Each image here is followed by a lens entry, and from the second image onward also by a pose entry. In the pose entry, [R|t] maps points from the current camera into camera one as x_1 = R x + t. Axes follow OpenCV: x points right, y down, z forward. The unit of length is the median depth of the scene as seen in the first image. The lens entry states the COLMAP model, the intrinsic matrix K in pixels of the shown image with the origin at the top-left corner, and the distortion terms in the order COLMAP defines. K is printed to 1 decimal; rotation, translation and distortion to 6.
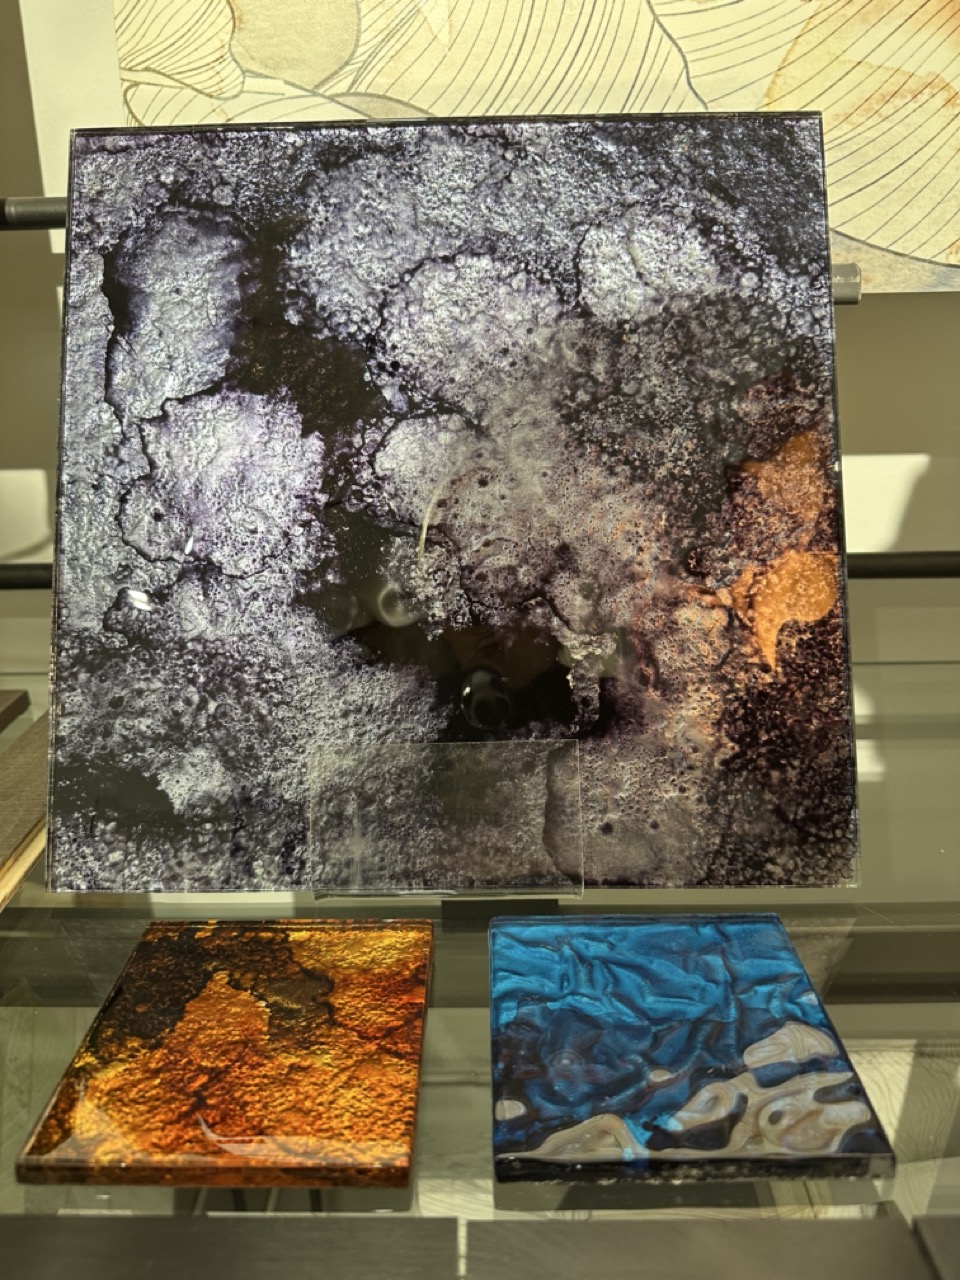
lens RADIAL K [[883.1, 0, 459.8], [0, 883.1, 631.6], [0, 0, 1]] dist [0.039709, -0.065428]
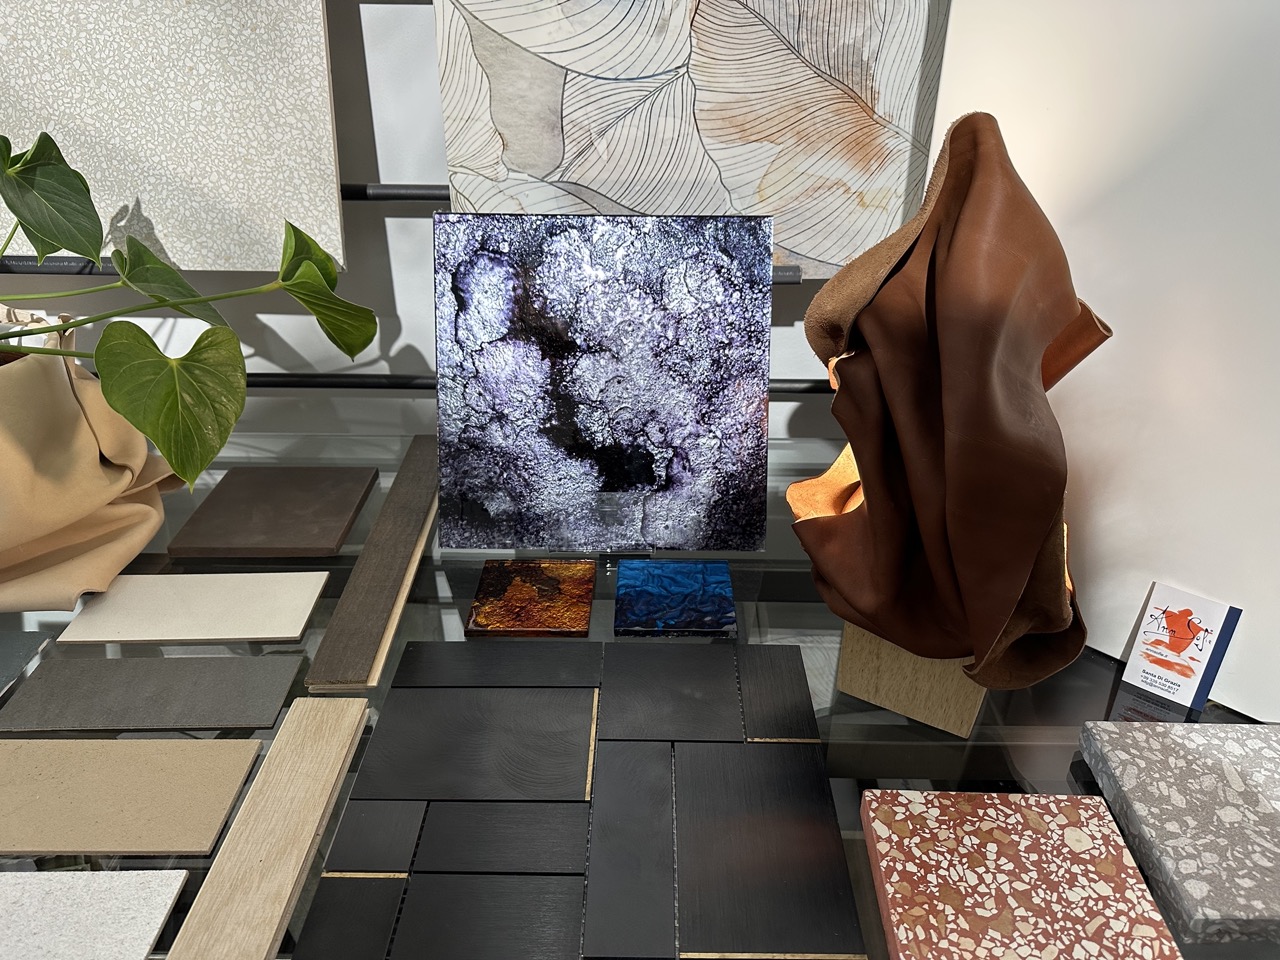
lens RADIAL K [[921.4, 0, 608.1], [0, 921.4, 482.9], [0, 0, 1]] dist [-0.005002, -0.008274]
pose [[0.999729, 0.014795, -0.017982, 0.044872], [-0.010786, 0.978590, 0.205538, -0.406356], [0.020638, -0.205288, 0.978484, -1.430179]]
